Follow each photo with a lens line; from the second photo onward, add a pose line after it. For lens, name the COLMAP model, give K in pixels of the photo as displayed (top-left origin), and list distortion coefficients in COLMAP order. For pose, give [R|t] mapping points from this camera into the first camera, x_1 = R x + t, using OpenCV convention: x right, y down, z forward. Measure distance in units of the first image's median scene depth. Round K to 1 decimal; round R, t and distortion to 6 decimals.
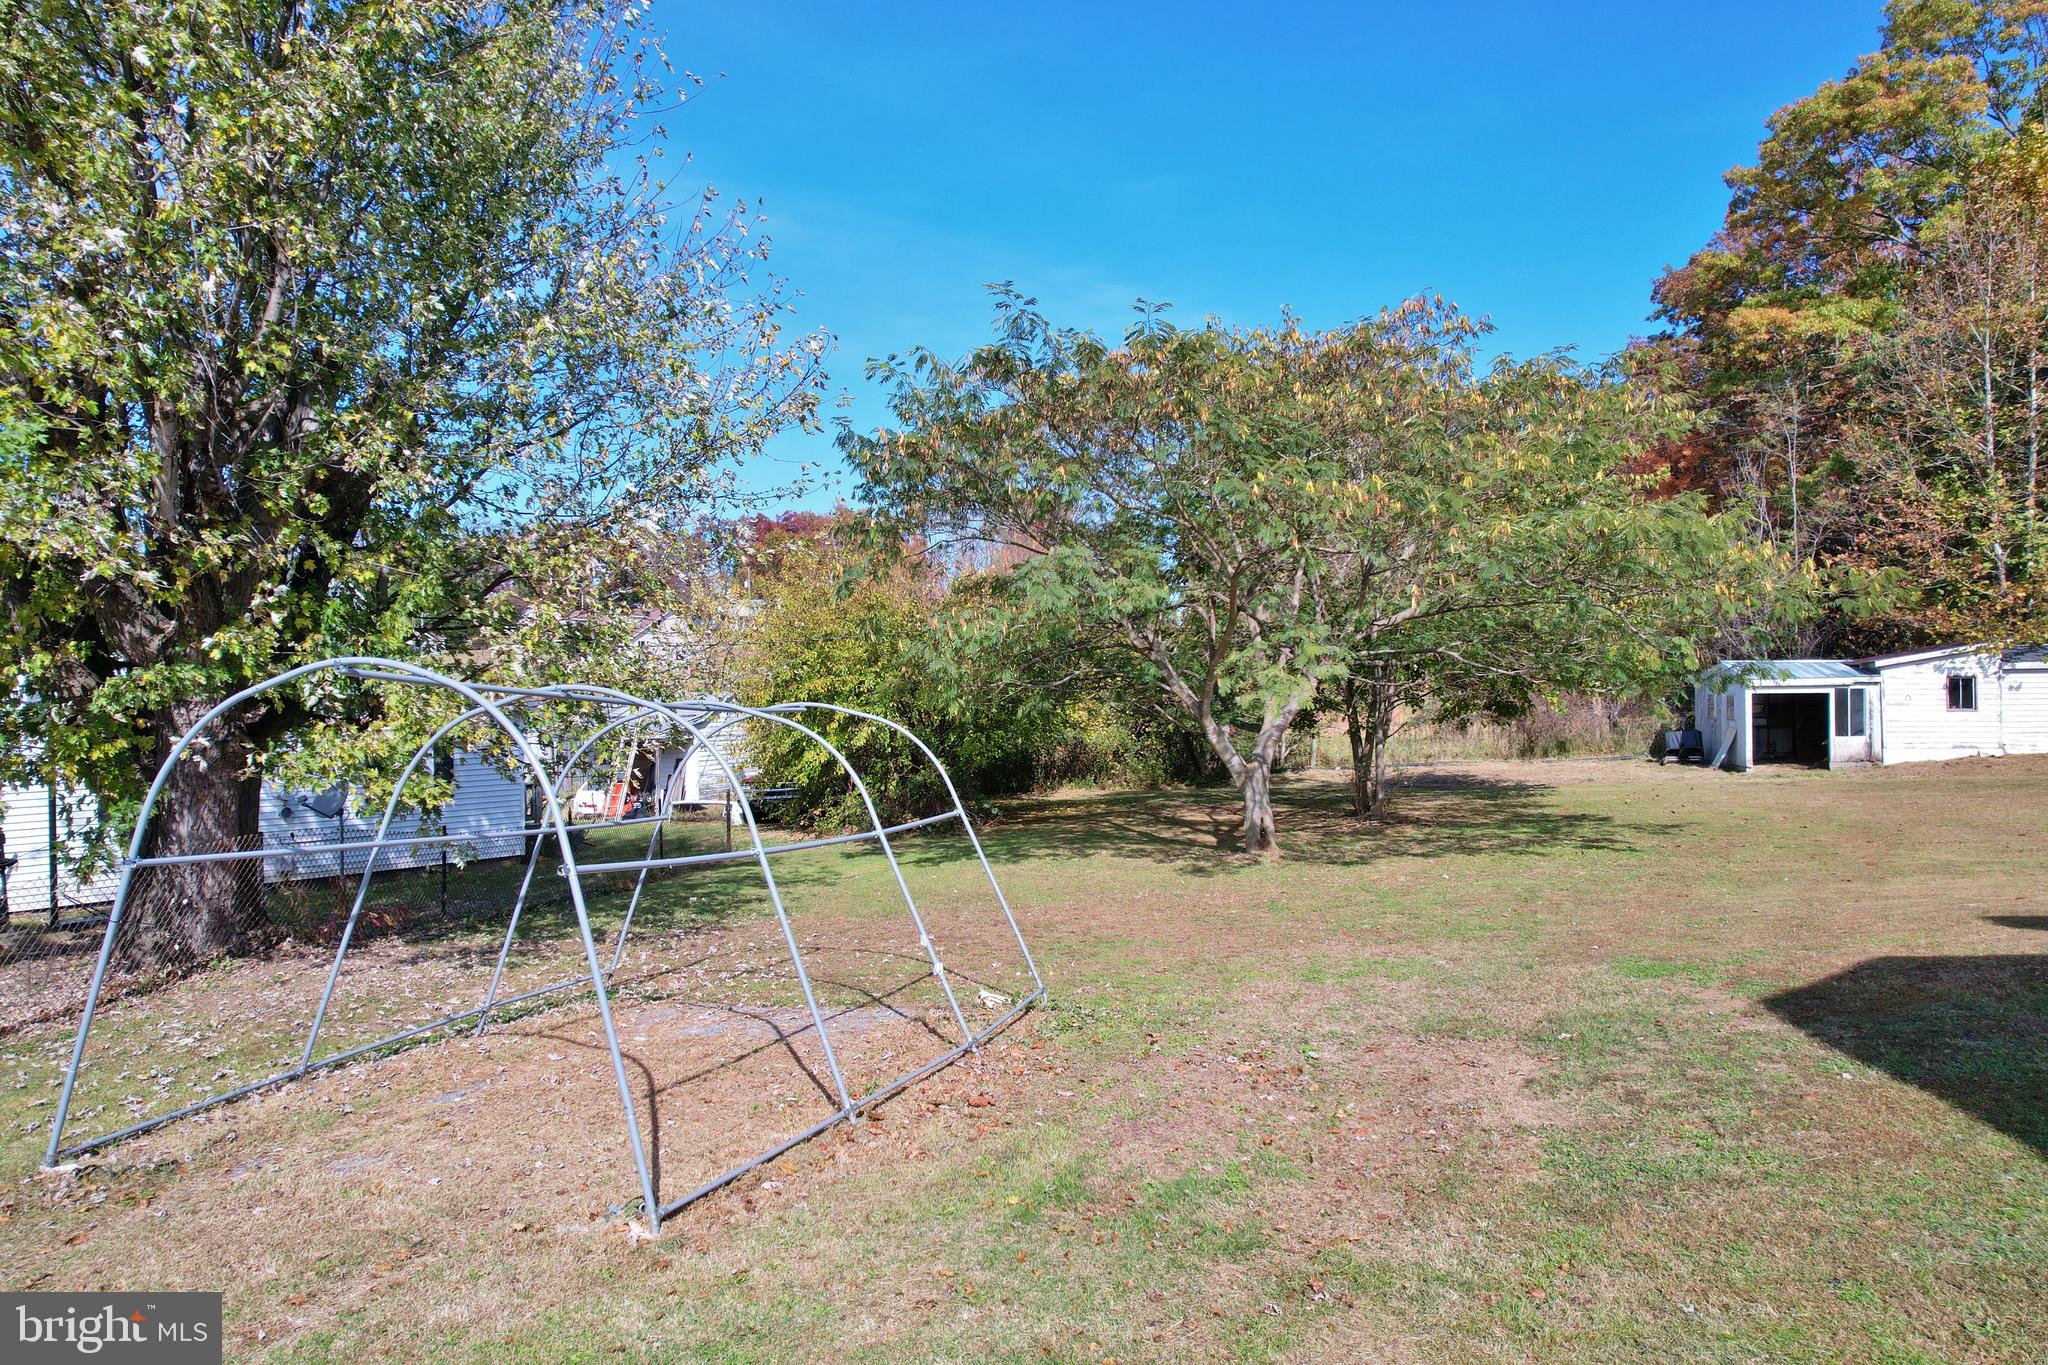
lens RADIAL K [[1310.4, 0, 1023.5], [0, 1310.4, 691.1], [0, 0, 1]] dist [-0.072193, 0.060449]
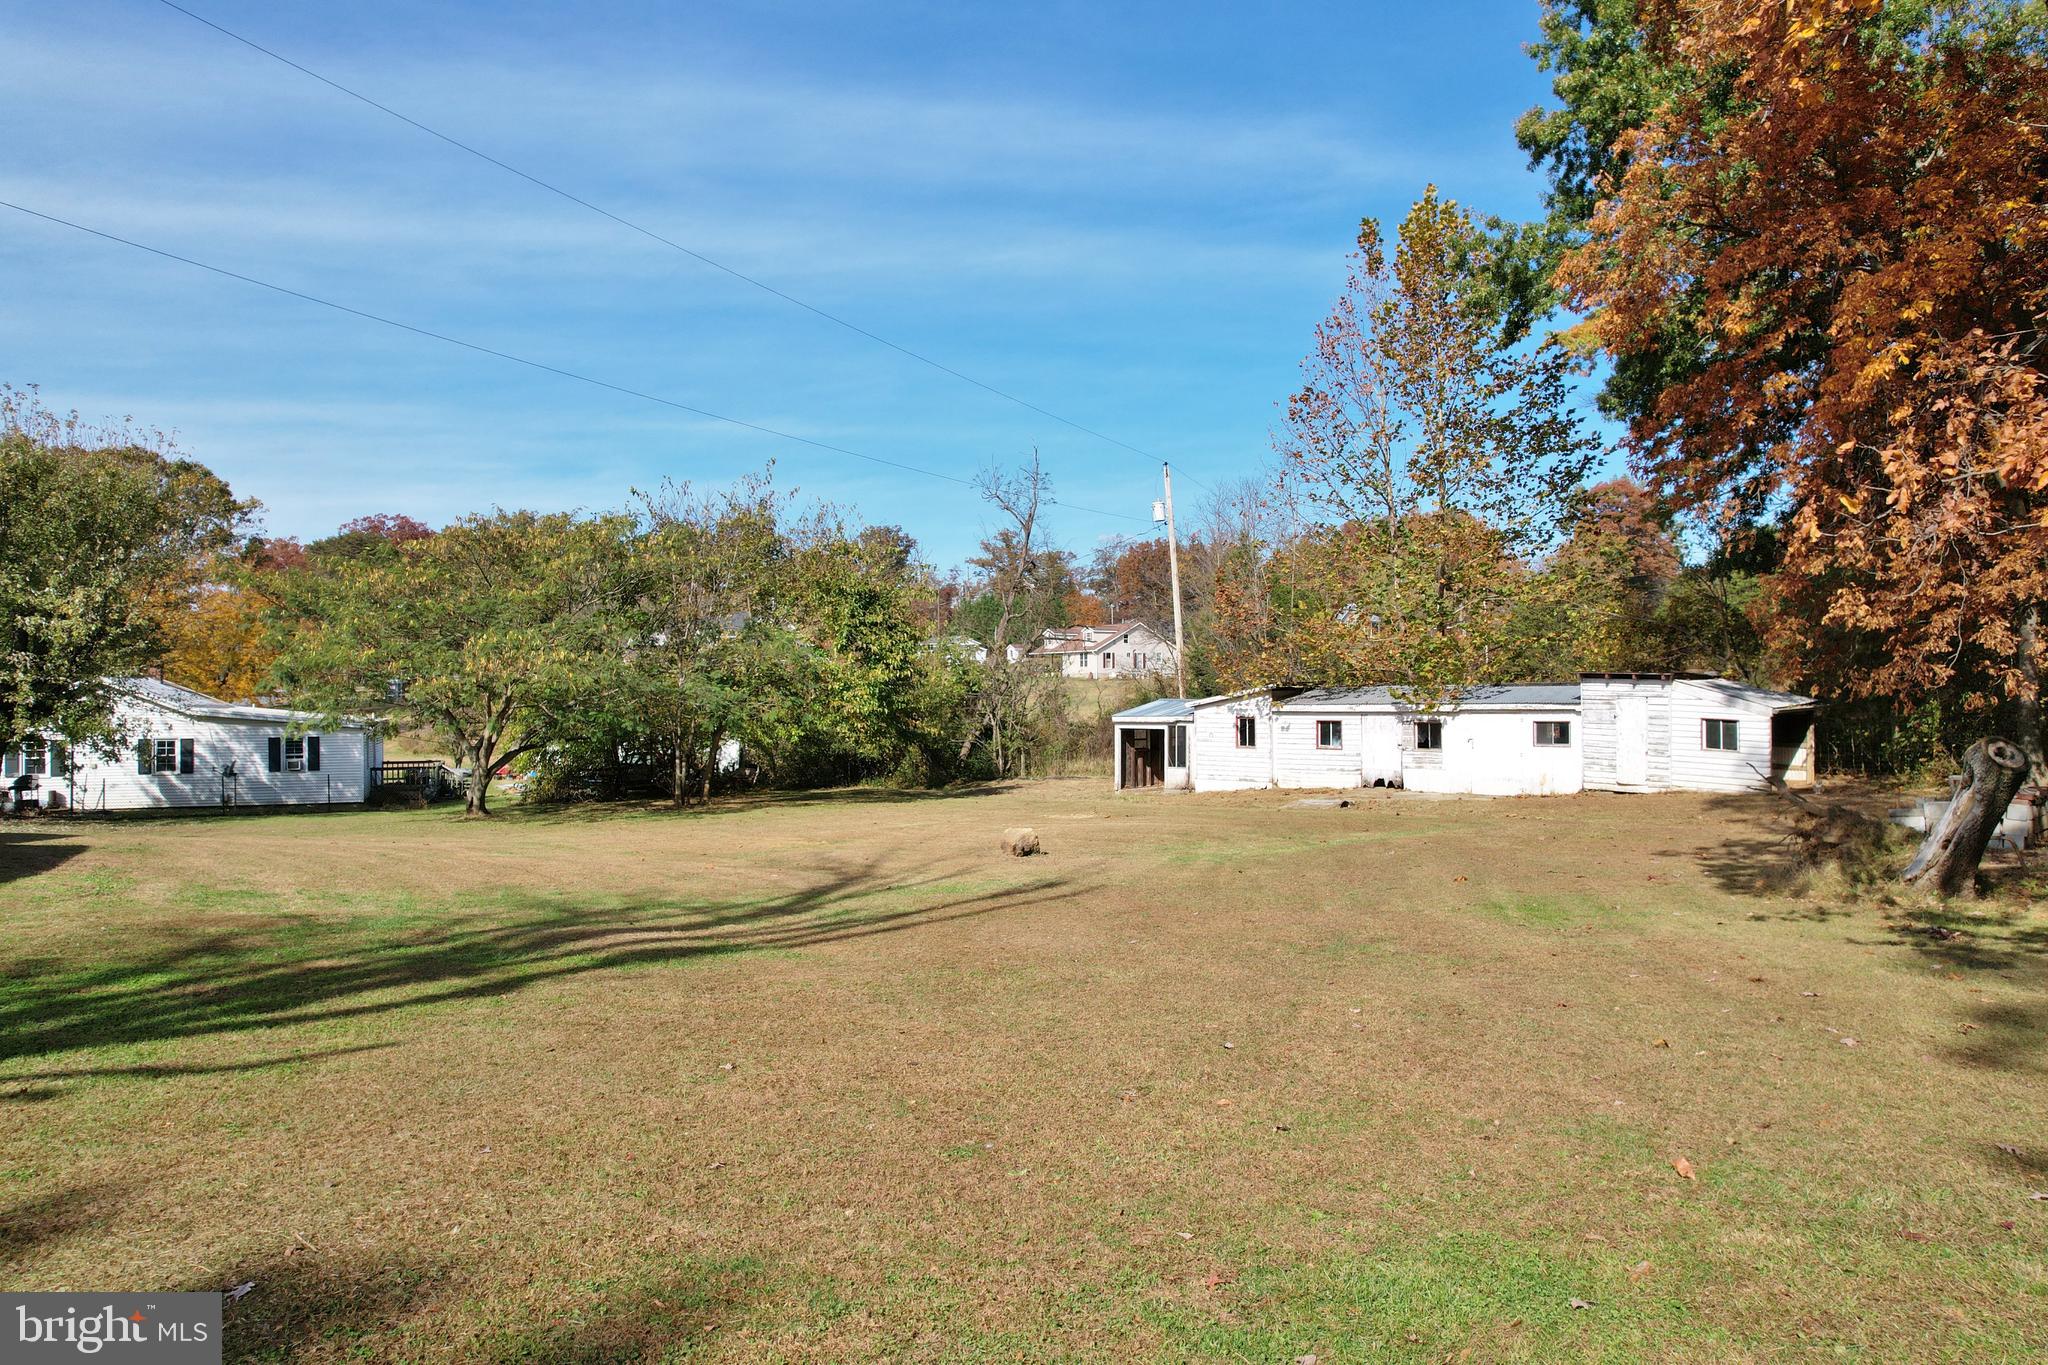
lens RADIAL K [[1310.4, 0, 1035.6], [0, 1310.4, 693.3], [0, 0, 1]] dist [-0.072193, 0.060449]
pose [[0.849310, 0.006802, -0.527851, 1.072784], [-0.005578, 0.999977, 0.003910, -0.032395], [0.527865, -0.000376, 0.849328, -0.064653]]
